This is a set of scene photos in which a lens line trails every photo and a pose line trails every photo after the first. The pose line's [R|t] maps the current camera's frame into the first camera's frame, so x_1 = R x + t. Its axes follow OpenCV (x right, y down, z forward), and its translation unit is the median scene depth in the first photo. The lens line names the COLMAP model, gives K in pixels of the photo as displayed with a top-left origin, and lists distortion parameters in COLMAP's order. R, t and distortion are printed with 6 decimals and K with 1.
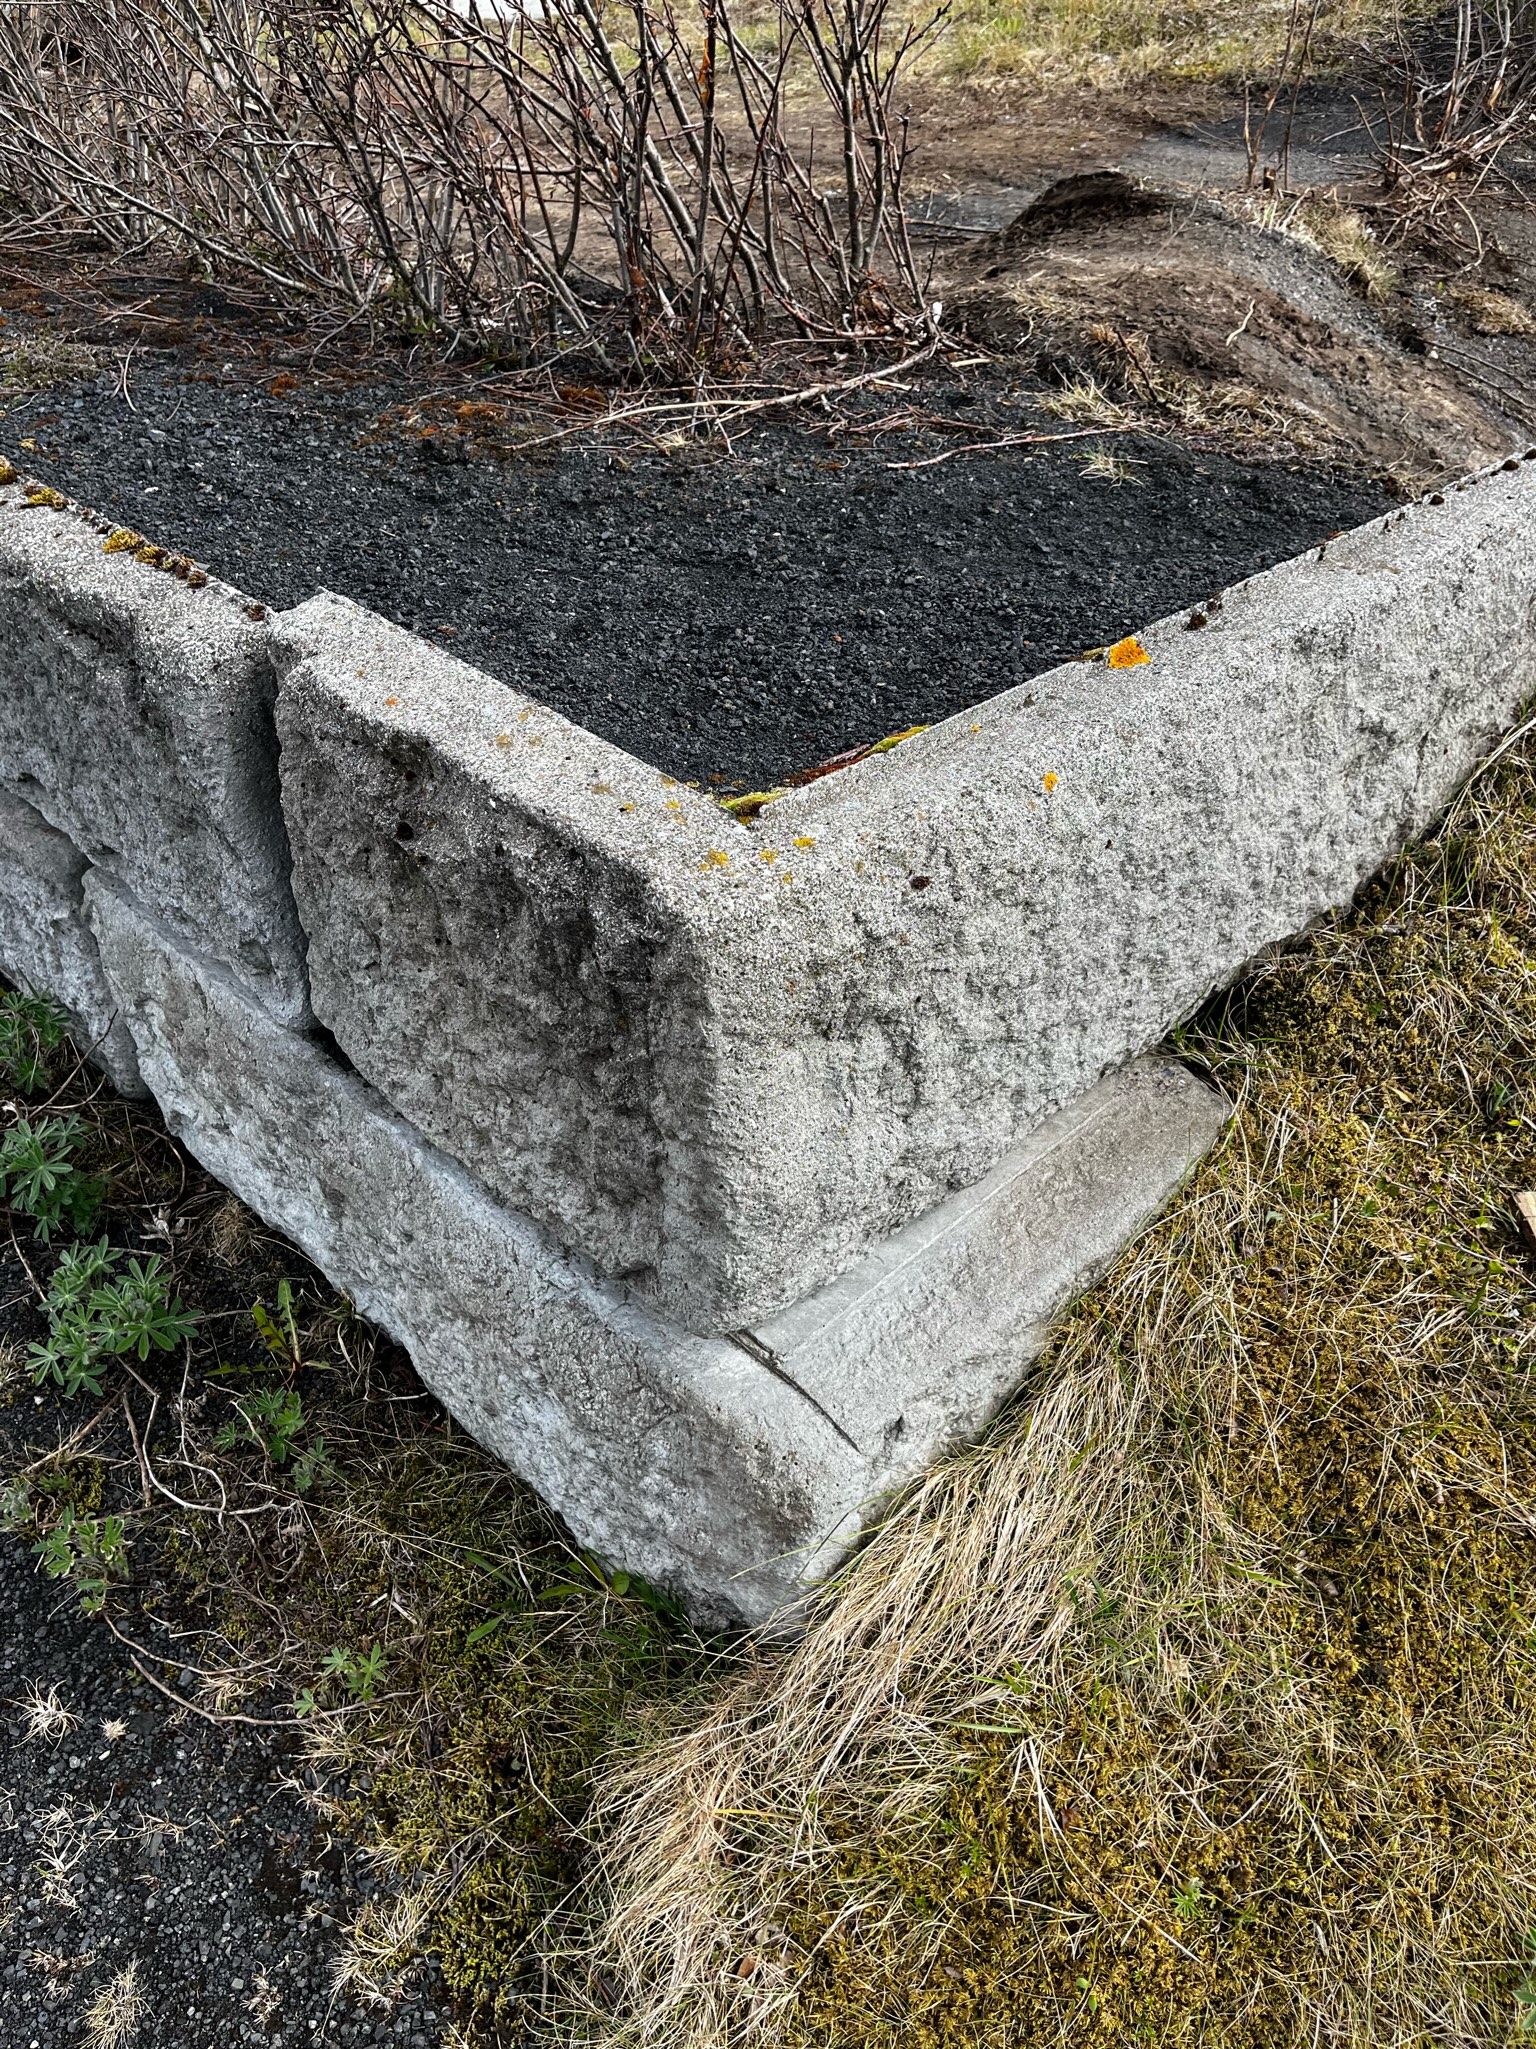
lens RADIAL K [[1565.3, 0, 783.6], [0, 1565.3, 1037.3], [0, 0, 1]] dist [0.067498, -0.094308]
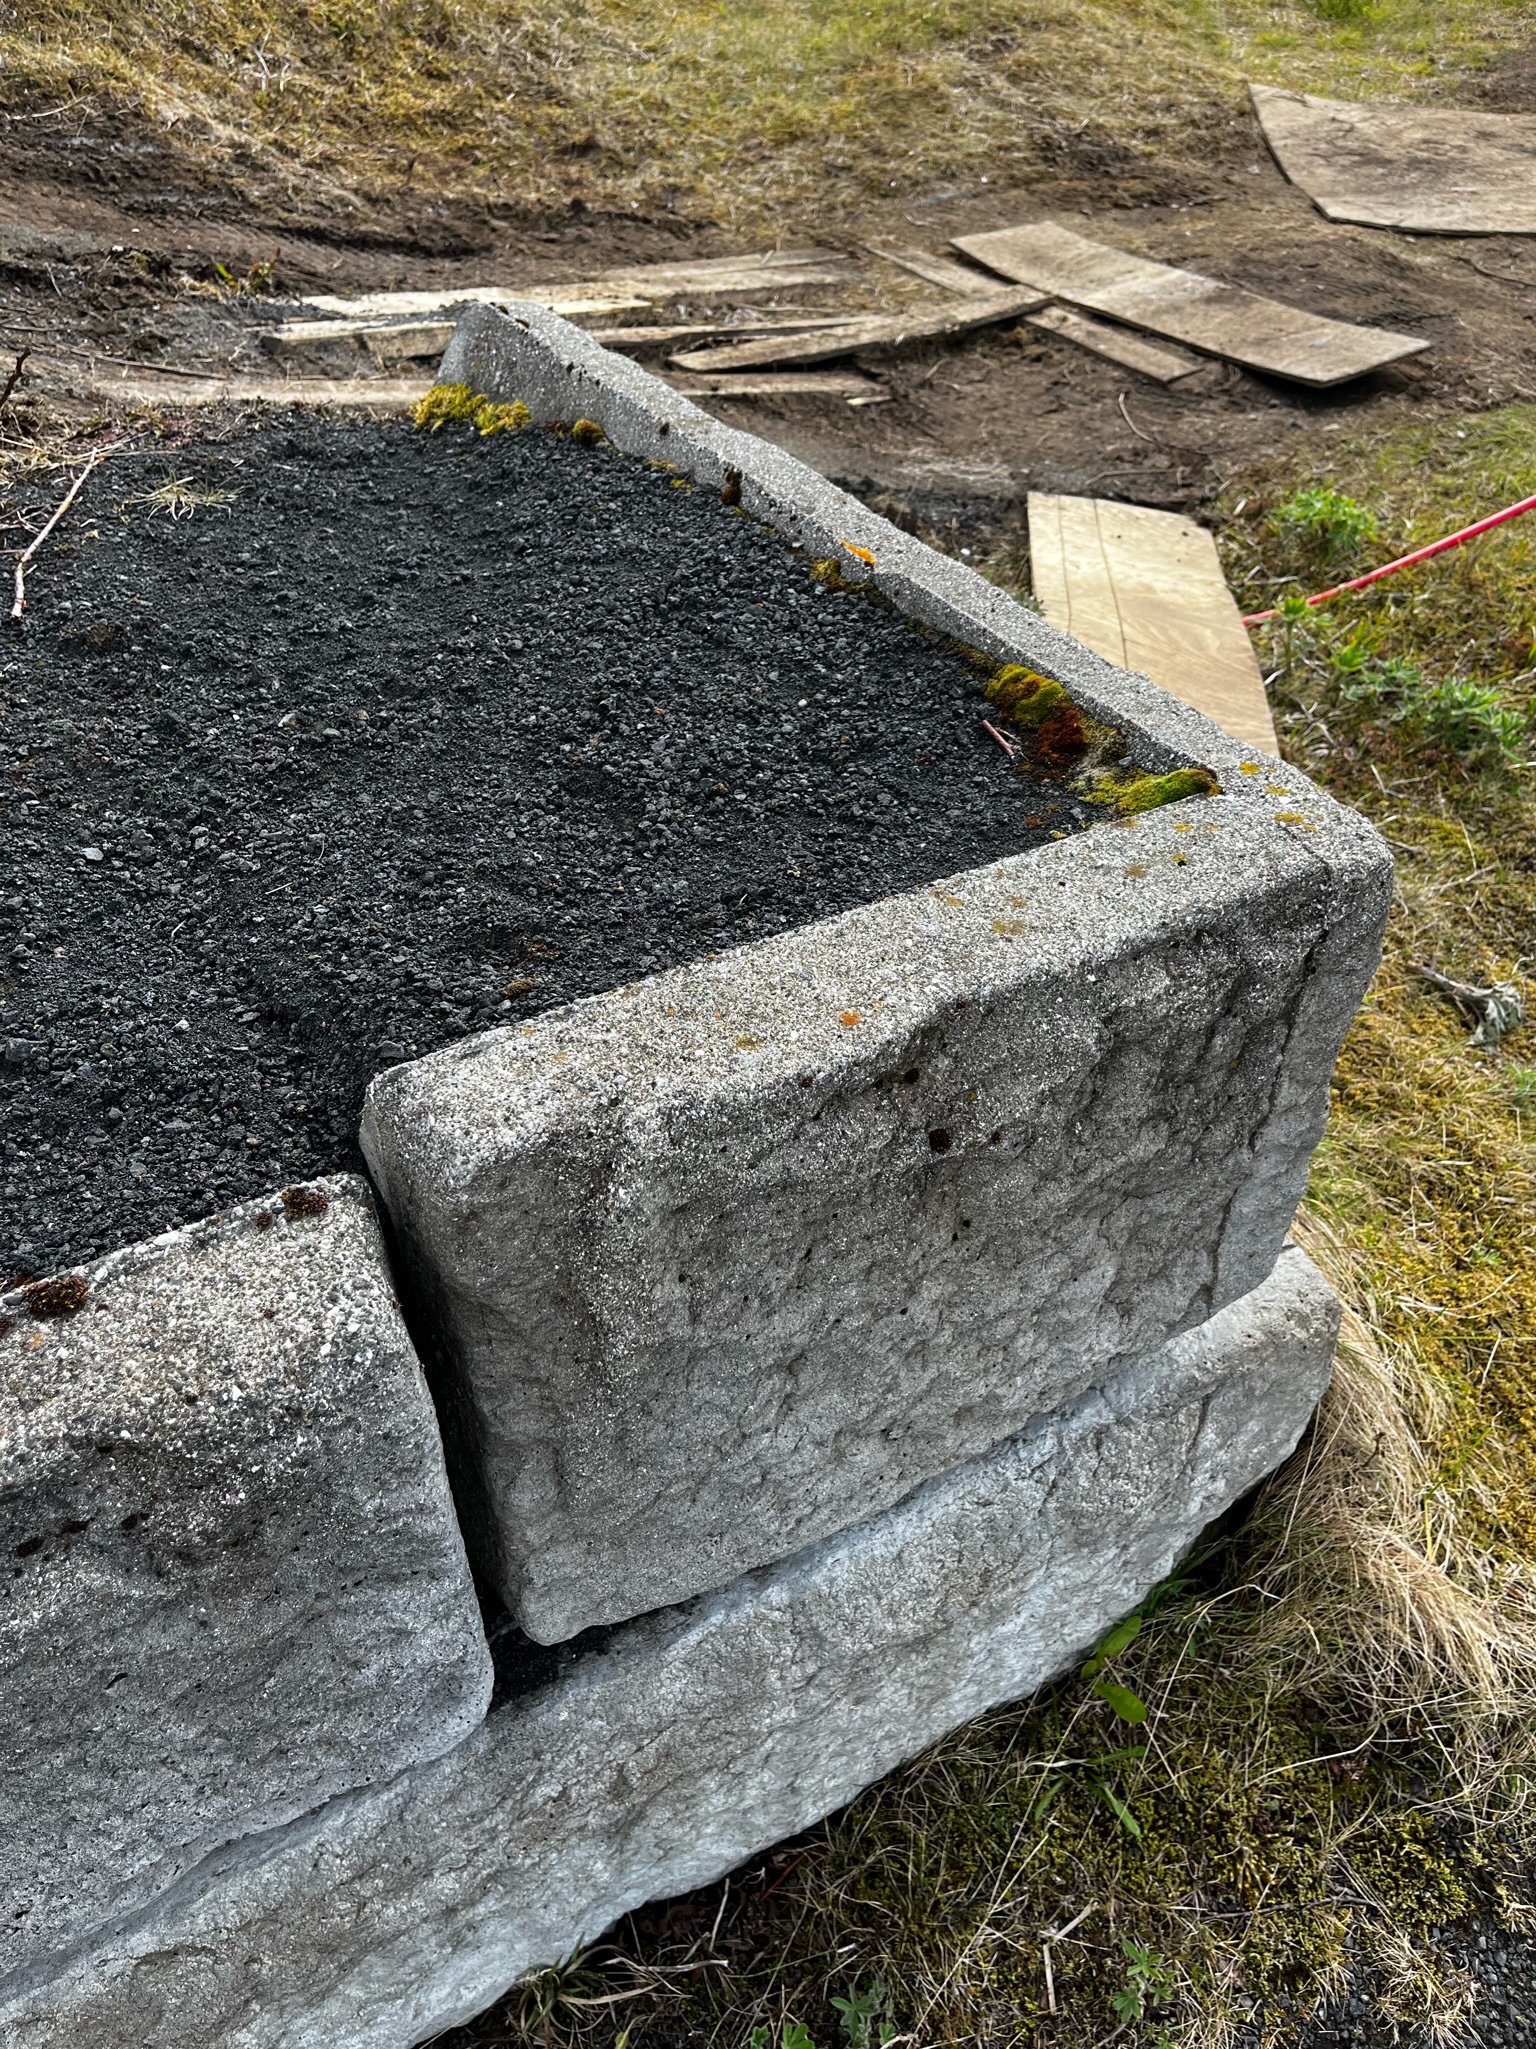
lens RADIAL K [[1565.3, 0, 754.6], [0, 1565.3, 1022.5], [0, 0, 1]] dist [0.067498, -0.094308]
pose [[0.235445, -0.626727, 0.742818, -0.702899], [0.585673, 0.701434, 0.406175, -0.471062], [-0.775598, 0.339417, 0.532206, 0.620931]]
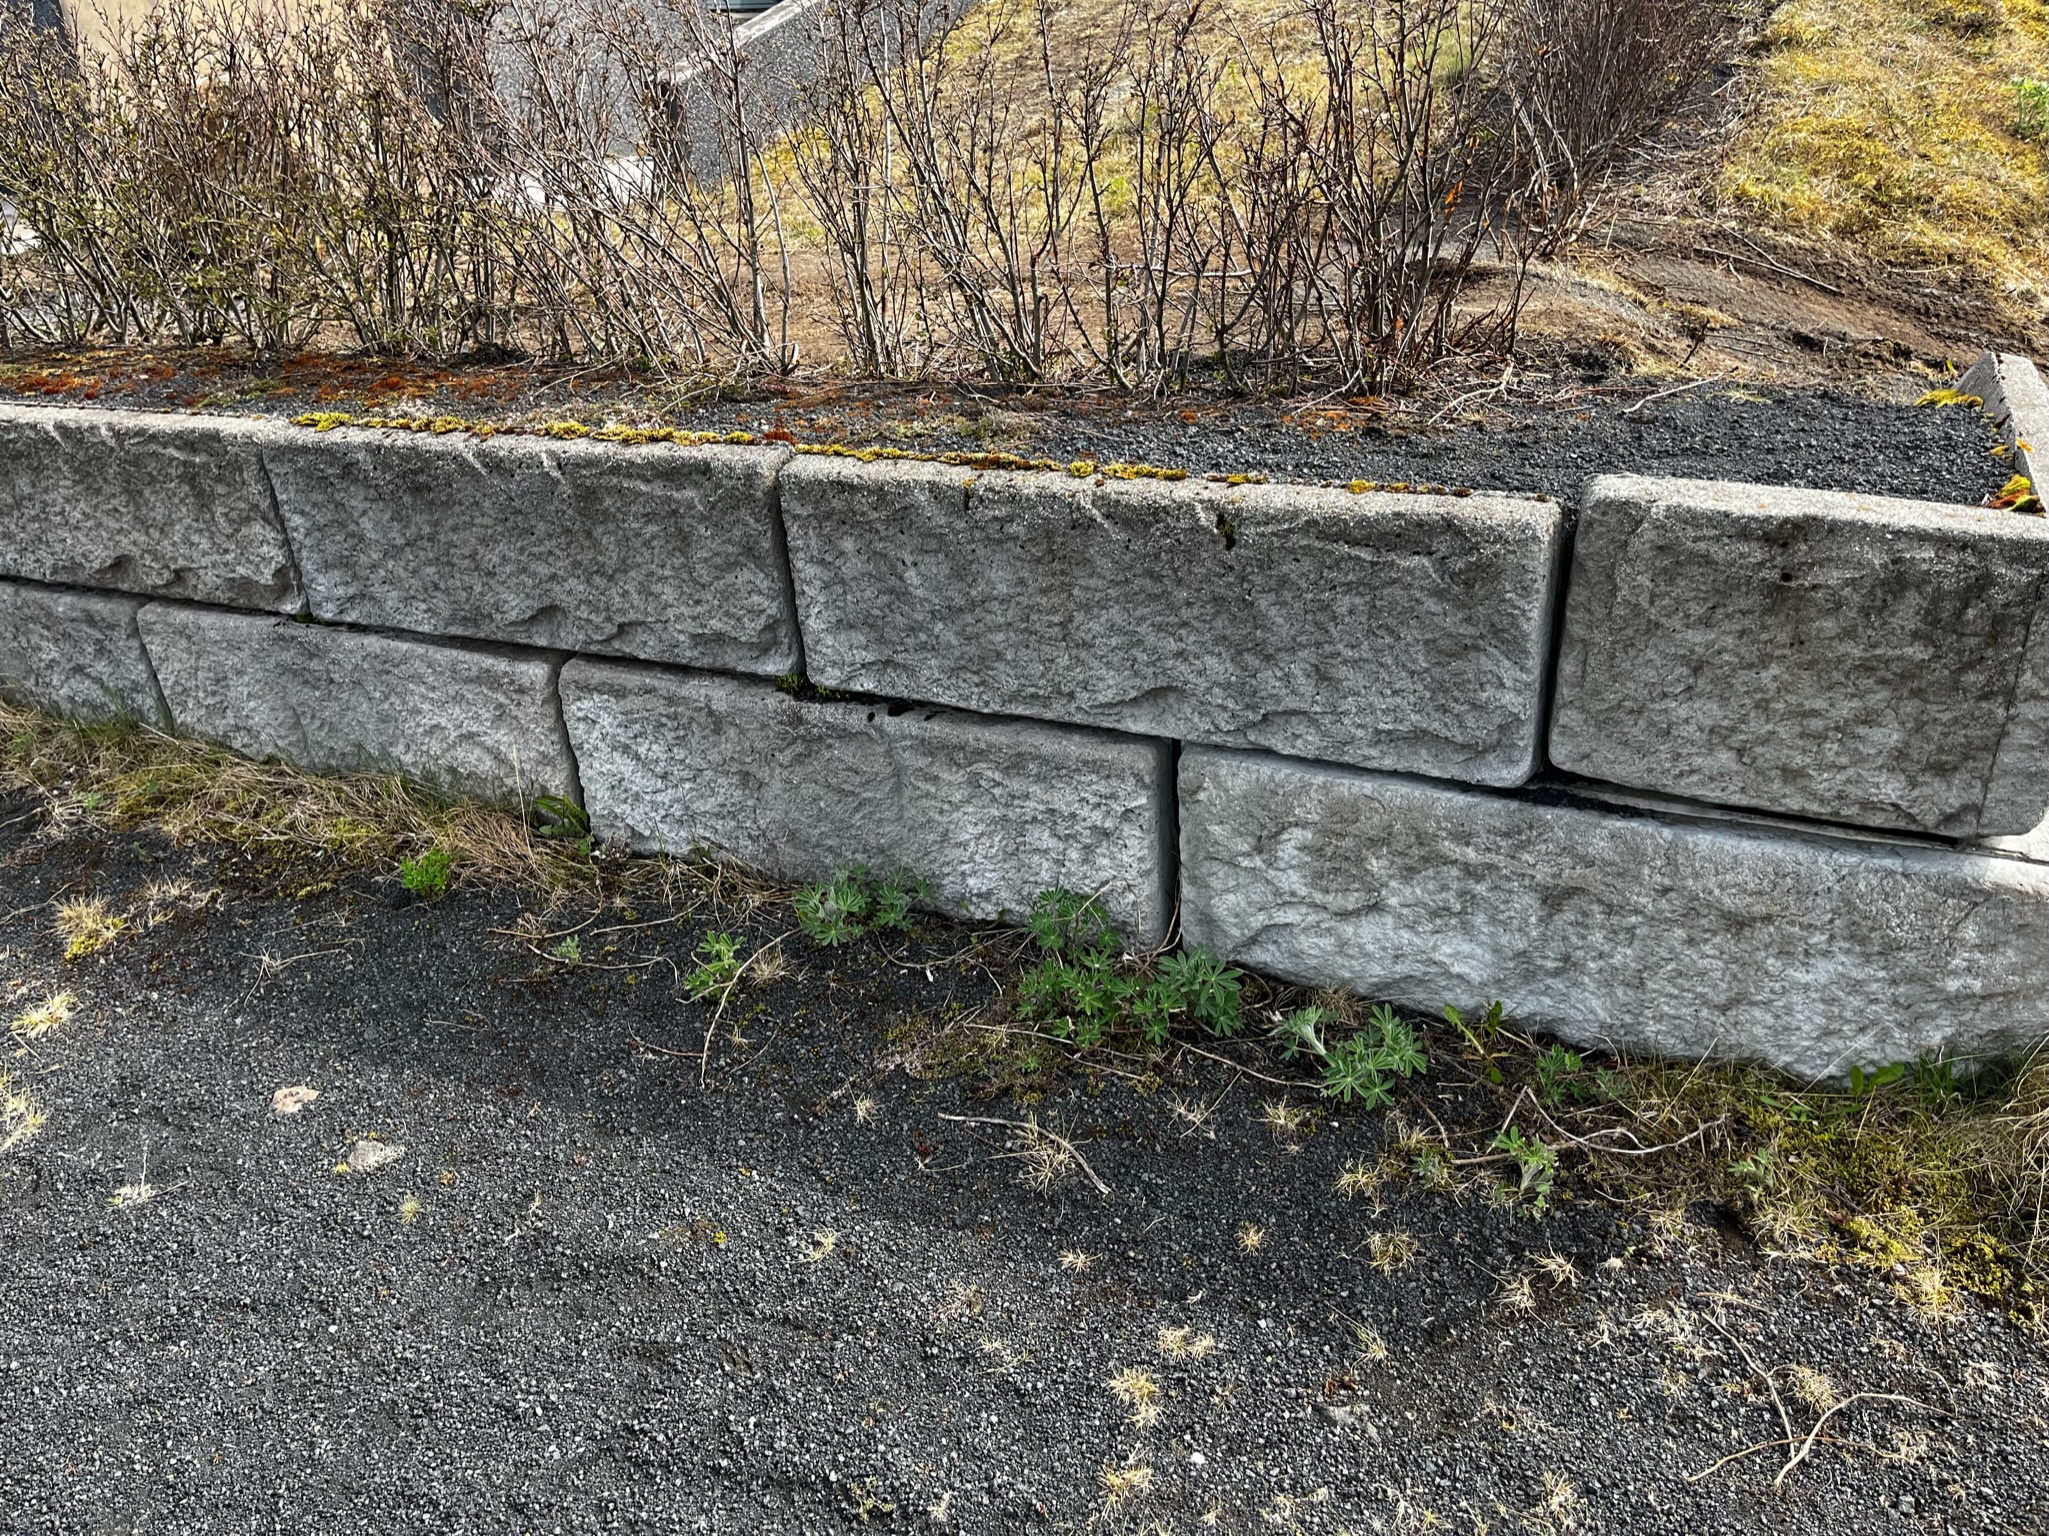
lens RADIAL K [[1565.3, 0, 1018.9], [0, 1565.3, 766.2], [0, 0, 1]] dist [0.067498, -0.094308]
pose [[0.942403, -0.169993, 0.288060, -1.437809], [0.229641, 0.955003, -0.187707, 0.180535], [-0.243189, 0.243046, 0.939036, -0.326465]]
